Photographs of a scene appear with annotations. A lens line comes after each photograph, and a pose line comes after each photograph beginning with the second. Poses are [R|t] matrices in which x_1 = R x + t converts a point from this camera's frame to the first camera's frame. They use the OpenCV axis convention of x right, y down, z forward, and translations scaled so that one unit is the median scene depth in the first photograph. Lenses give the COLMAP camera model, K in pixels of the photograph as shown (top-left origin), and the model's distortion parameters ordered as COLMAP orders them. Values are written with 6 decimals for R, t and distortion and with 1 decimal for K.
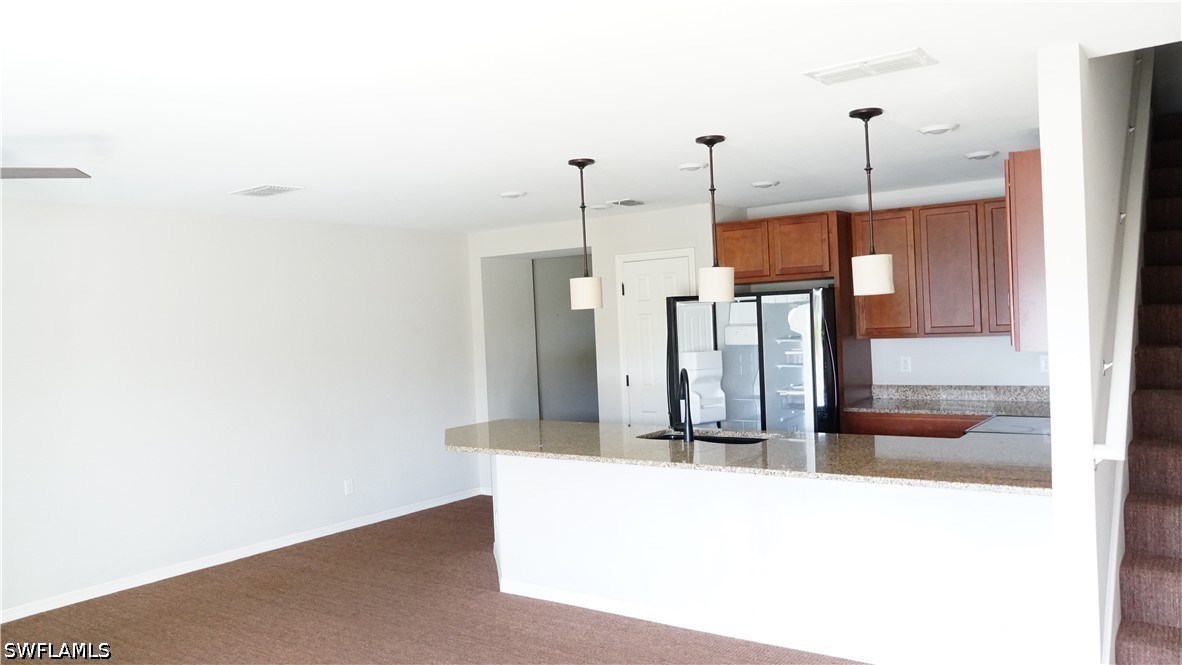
lens RADIAL K [[881.4, 0, 591.0], [0, 881.4, 332.5], [0, 0, 1]] dist [-0.046575, 0.058180]
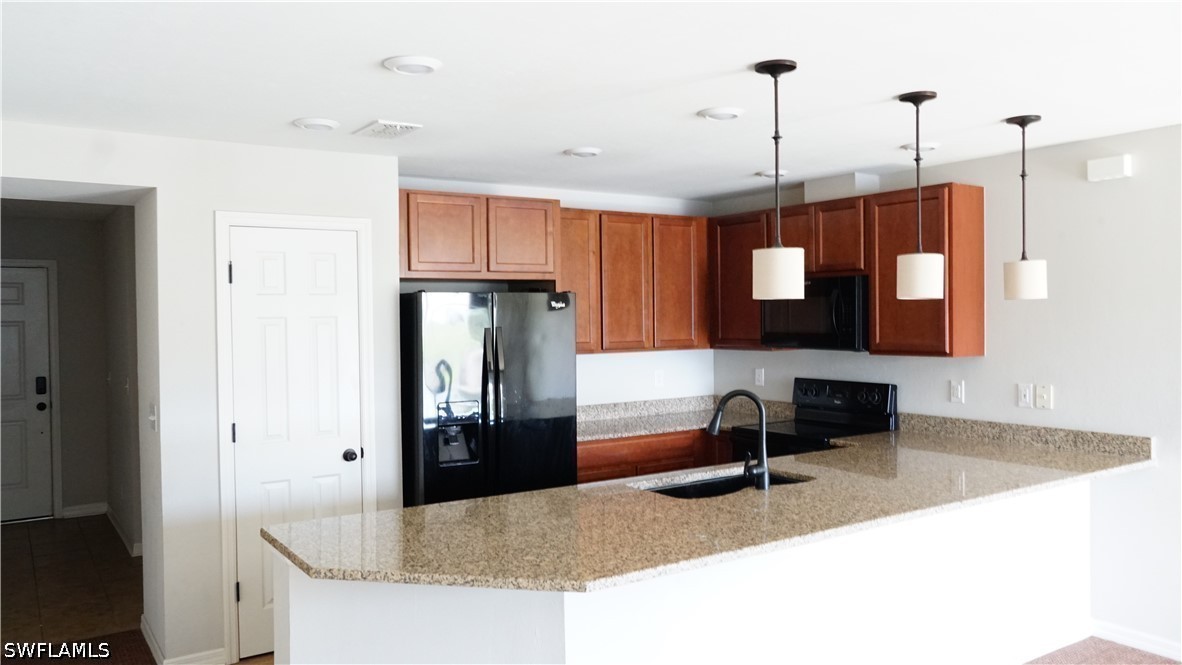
lens RADIAL K [[881.4, 0, 591.0], [0, 881.4, 332.5], [0, 0, 1]] dist [-0.046575, 0.058180]
pose [[0.345272, 0.023796, 0.938201, -0.504988], [0.012421, 0.999475, -0.029921, 0.011625], [-0.938420, 0.021984, 0.344795, 0.713900]]
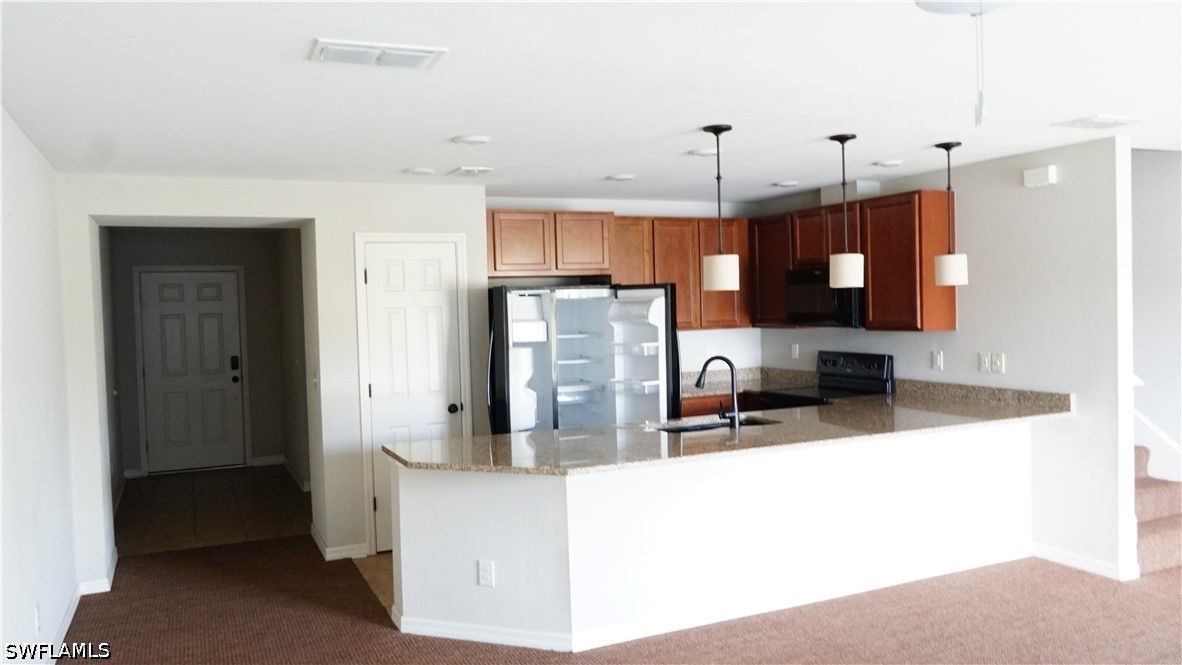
lens RADIAL K [[881.4, 0, 591.0], [0, 881.4, 332.5], [0, 0, 1]] dist [-0.046575, 0.058180]
pose [[0.491624, 0.002939, 0.870803, -0.678080], [0.020728, 0.999671, -0.015076, 0.022111], [-0.870561, 0.025461, 0.491402, 0.527024]]
